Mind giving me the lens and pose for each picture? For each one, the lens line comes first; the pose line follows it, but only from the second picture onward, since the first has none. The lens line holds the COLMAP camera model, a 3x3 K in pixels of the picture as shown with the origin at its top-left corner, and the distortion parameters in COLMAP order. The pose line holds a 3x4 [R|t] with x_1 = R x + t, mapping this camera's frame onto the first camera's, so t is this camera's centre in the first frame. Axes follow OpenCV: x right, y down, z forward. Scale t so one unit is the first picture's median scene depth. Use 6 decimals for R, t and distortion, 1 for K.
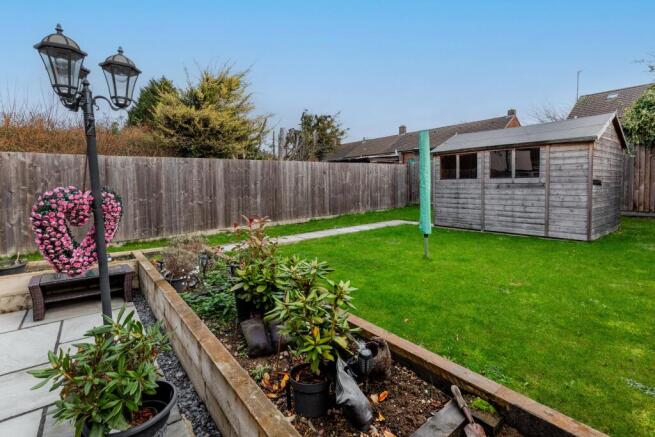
lens RADIAL K [[317.8, 0, 337.1], [0, 317.8, 198.0], [0, 0, 1]] dist [0.002883, 0.000437]
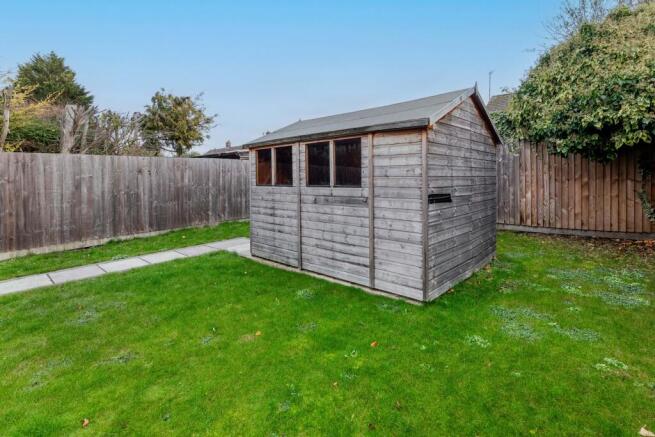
lens RADIAL K [[314.4, 0, 344.3], [0, 314.4, 180.7], [0, 0, 1]] dist [-0.000795, -0.000221]
pose [[0.984775, 0.001713, 0.173827, 0.423632], [0.004899, 0.999281, -0.037603, -0.047000], [-0.173766, 0.037882, 0.984058, 0.357764]]
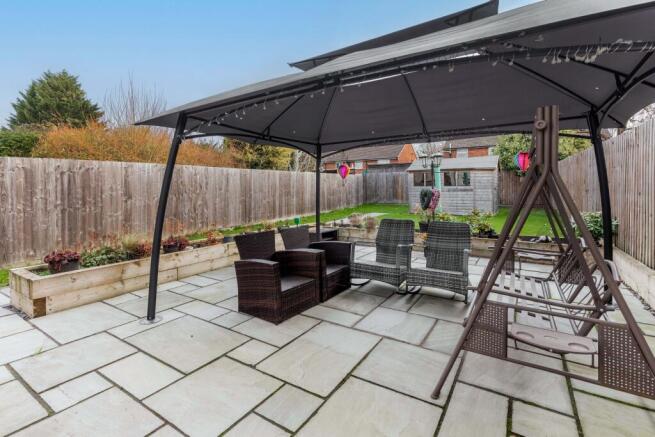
lens RADIAL K [[309.9, 0, 325.9], [0, 309.9, 188.5], [0, 0, 1]] dist [0.000939, 0.000012]
pose [[0.945566, 0.006180, 0.325372, -0.718031], [0.008311, 0.999035, -0.043129, 0.022986], [-0.325325, 0.043486, 0.944602, -0.455215]]
